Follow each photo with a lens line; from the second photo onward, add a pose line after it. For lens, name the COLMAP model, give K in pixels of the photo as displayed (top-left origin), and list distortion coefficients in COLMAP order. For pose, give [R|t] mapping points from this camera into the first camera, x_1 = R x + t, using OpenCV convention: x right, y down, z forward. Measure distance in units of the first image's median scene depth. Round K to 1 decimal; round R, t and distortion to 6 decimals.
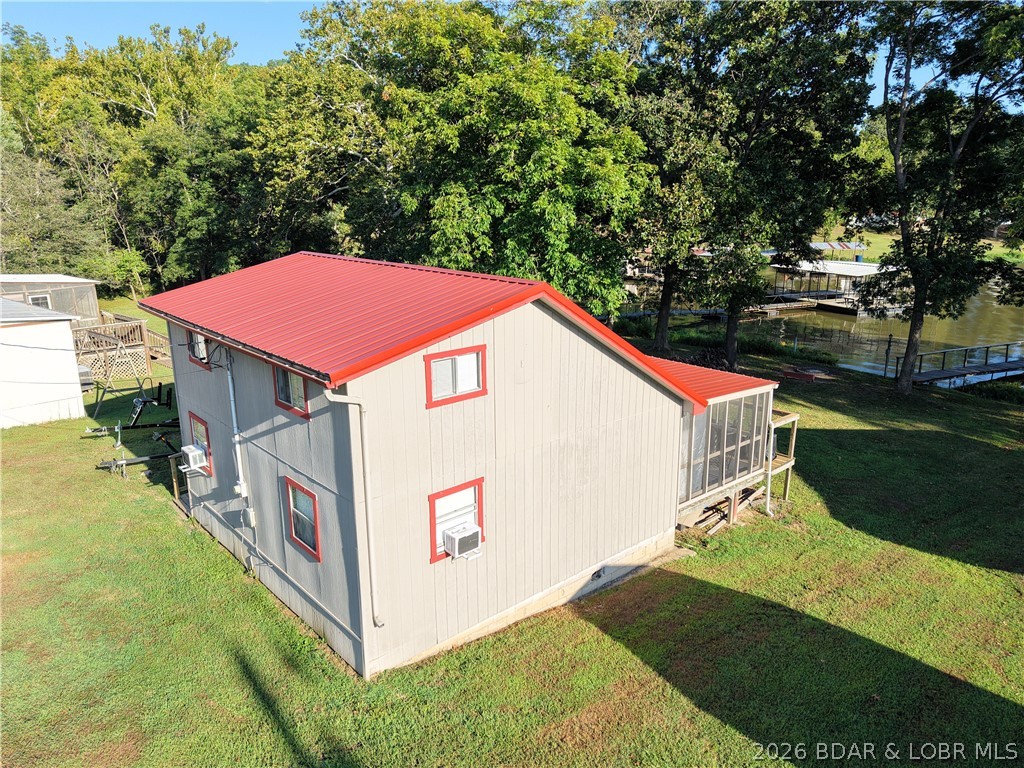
lens RADIAL K [[705.1, 0, 514.4], [0, 705.1, 389.0], [0, 0, 1]] dist [0.055103, -0.051081]
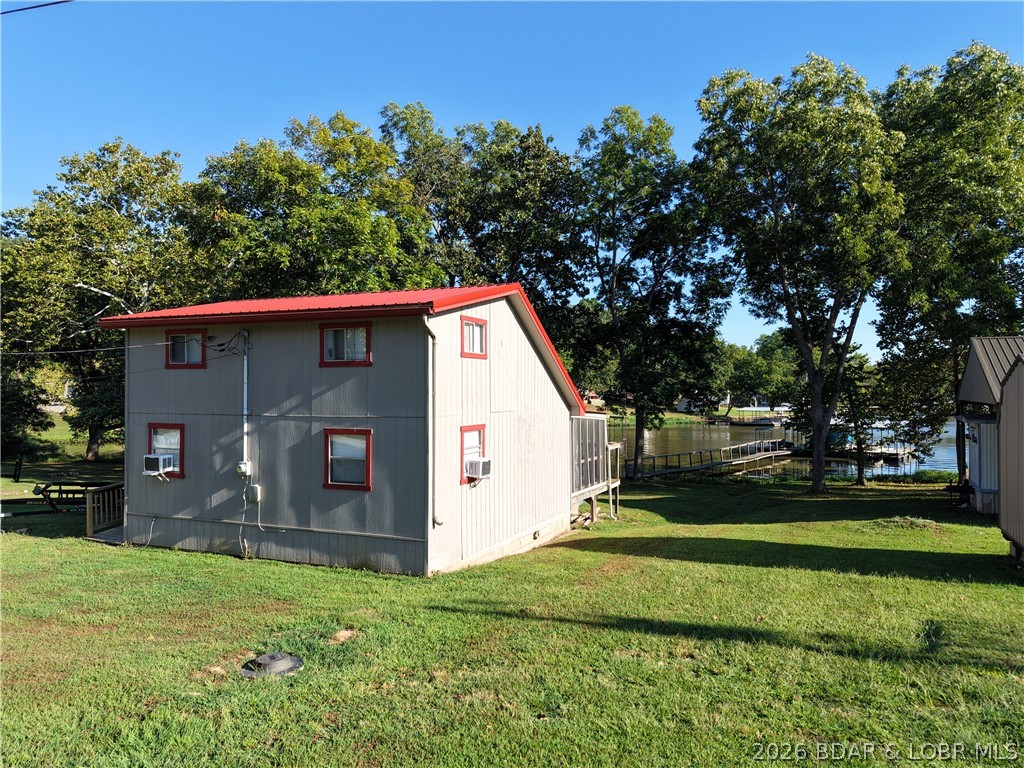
lens RADIAL K [[705.1, 0, 514.4], [0, 705.1, 389.0], [0, 0, 1]] dist [0.055103, -0.051081]
pose [[0.906440, 0.008015, 0.422258, -0.350958], [0.107456, 0.962539, -0.248941, 0.253029], [-0.408435, 0.271024, 0.871623, -0.109347]]
